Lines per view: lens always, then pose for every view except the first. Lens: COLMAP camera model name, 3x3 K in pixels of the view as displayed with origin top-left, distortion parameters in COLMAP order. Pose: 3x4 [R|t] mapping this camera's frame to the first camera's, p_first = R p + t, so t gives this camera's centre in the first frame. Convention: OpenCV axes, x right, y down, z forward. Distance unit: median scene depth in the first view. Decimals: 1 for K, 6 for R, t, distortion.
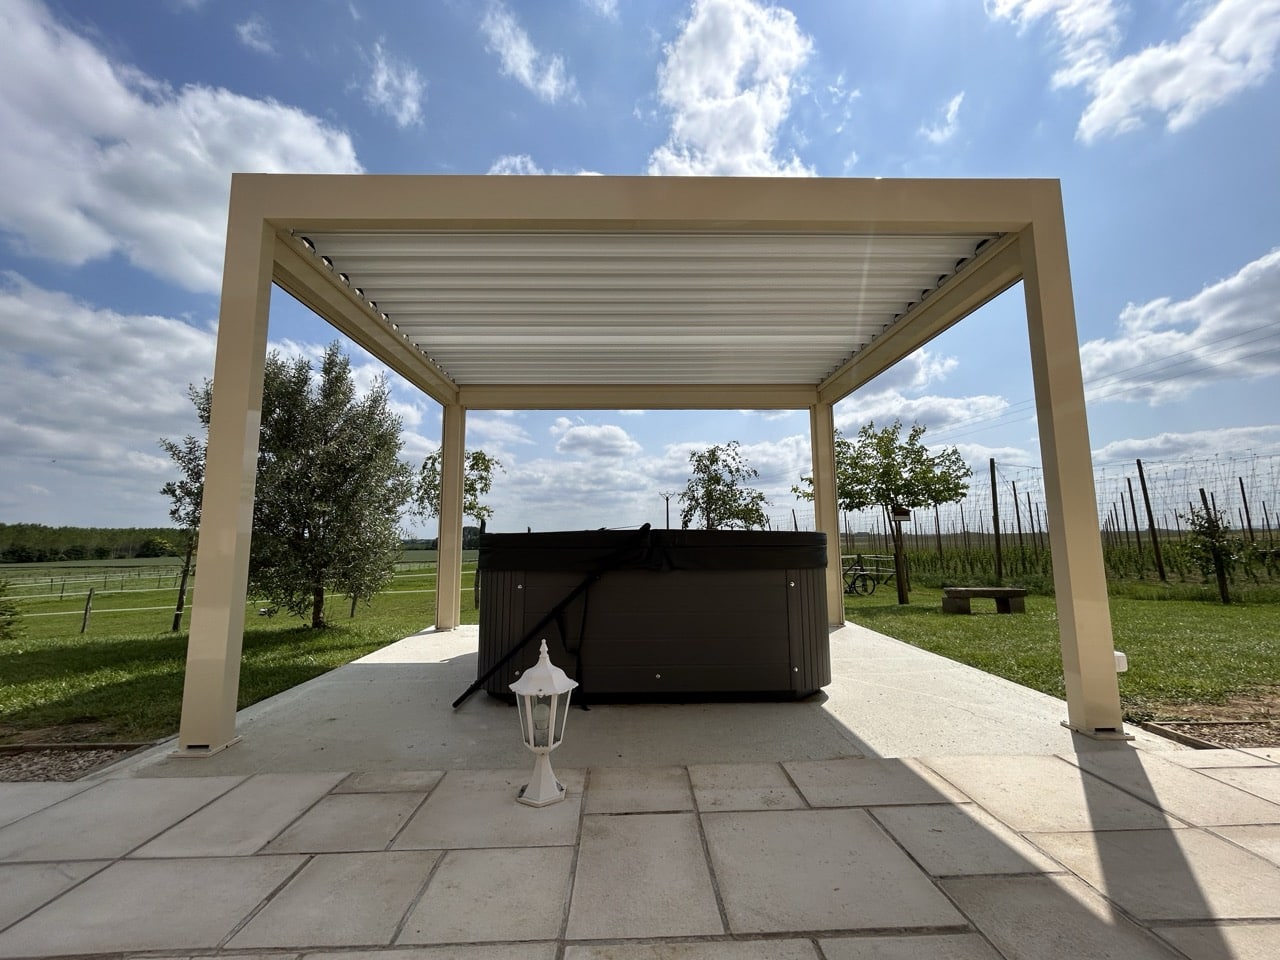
lens RADIAL K [[516.9, 0, 641.4], [0, 516.9, 478.3], [0, 0, 1]] dist [0.000189, -0.000347]
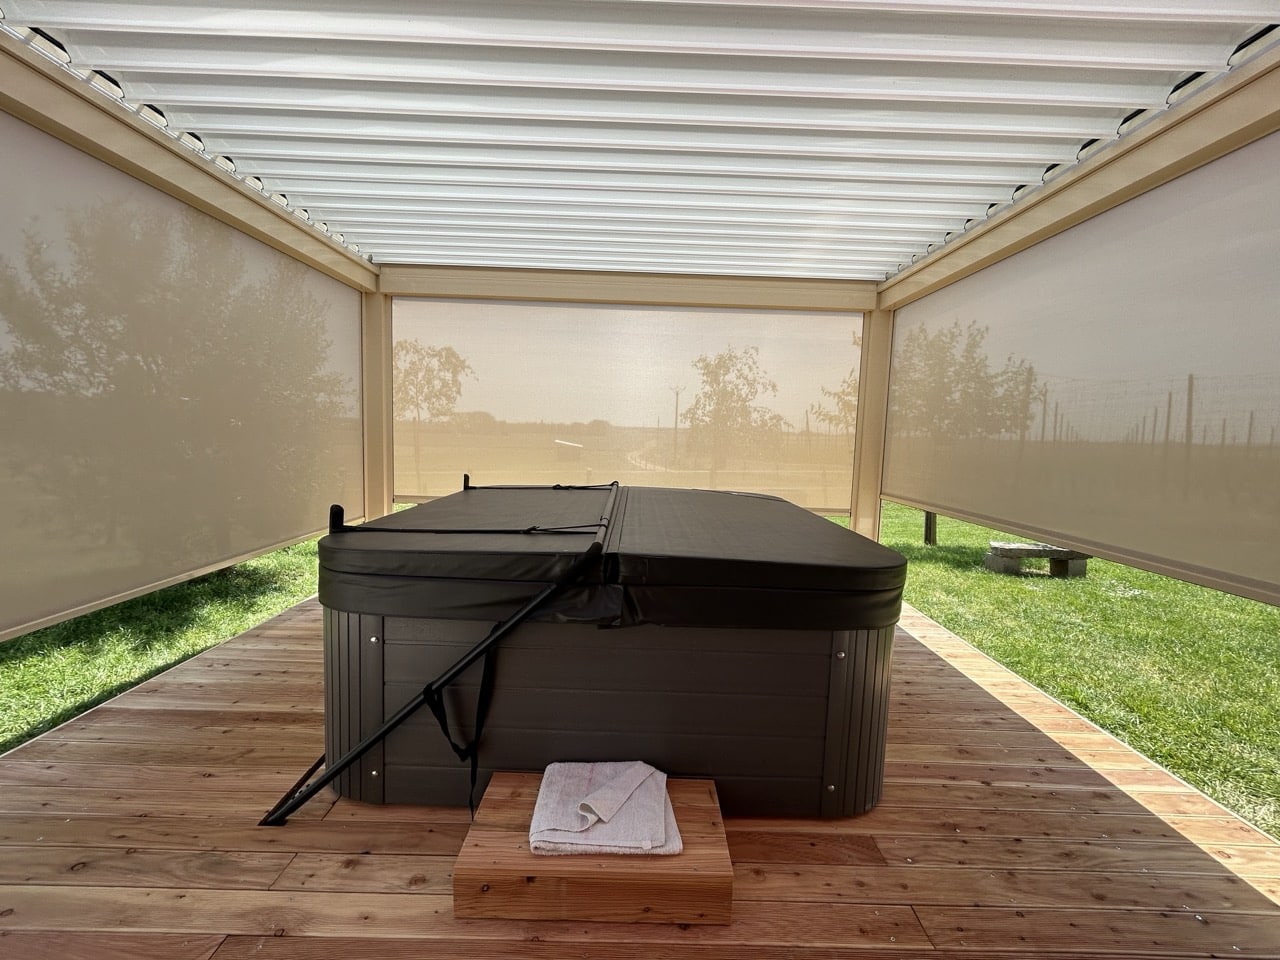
lens RADIAL K [[516.9, 0, 637.4], [0, 516.9, 479.4], [0, 0, 1]] dist [0.000189, -0.000347]
pose [[0.998937, 0.042841, -0.017017, 0.024018], [-0.038183, 0.975813, 0.215246, -0.043886], [0.025827, -0.214367, 0.976412, 0.185988]]
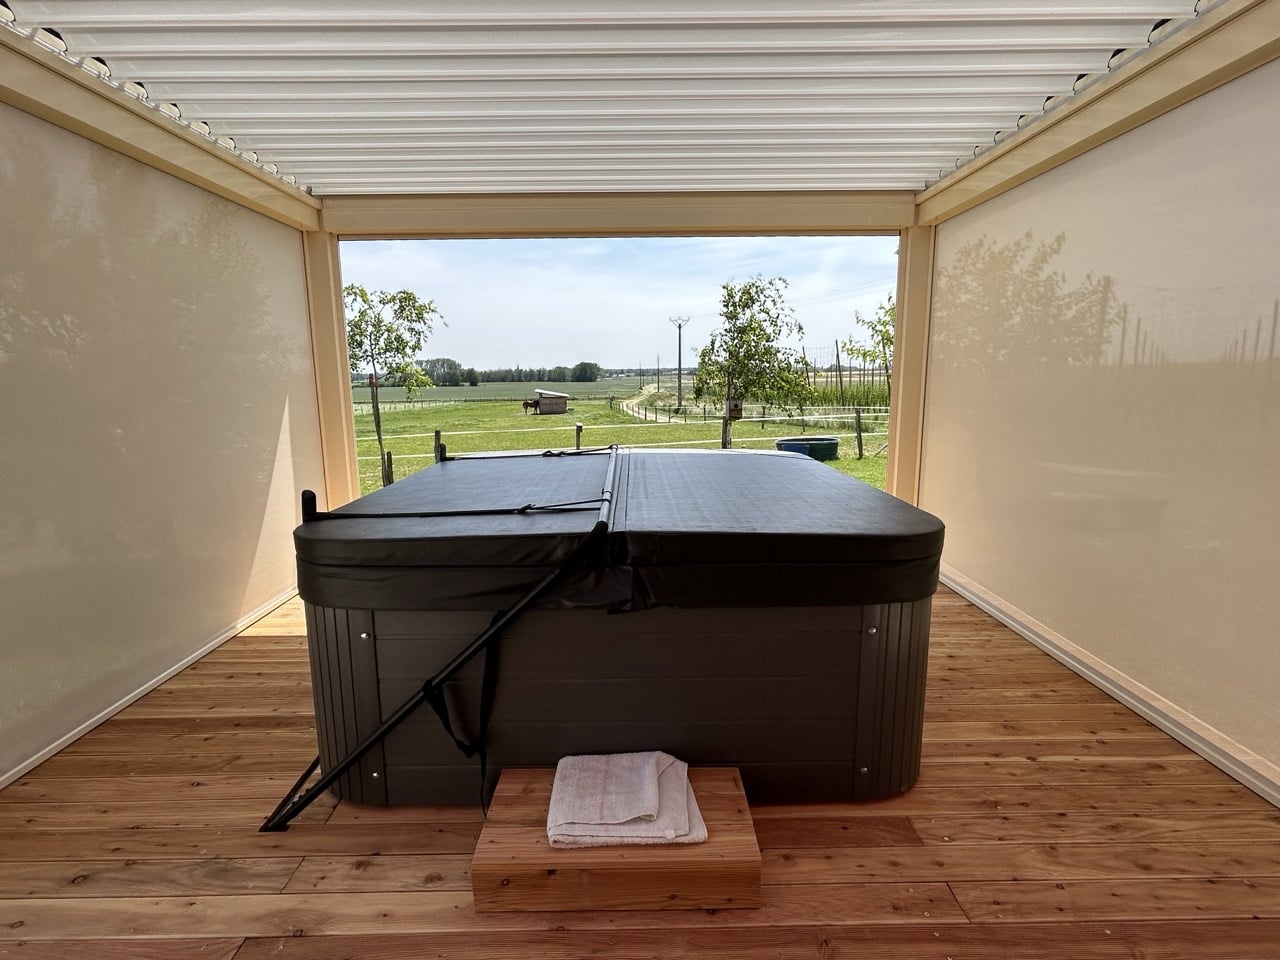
lens RADIAL K [[618.4, 0, 632.5], [0, 618.4, 481.3], [0, 0, 1]] dist [-0.000813, 0.000617]
pose [[0.999759, 0.000106, -0.021932, 0.021292], [0.006325, 0.956107, 0.292951, -0.055353], [0.021000, -0.293019, 0.955876, 0.169506]]
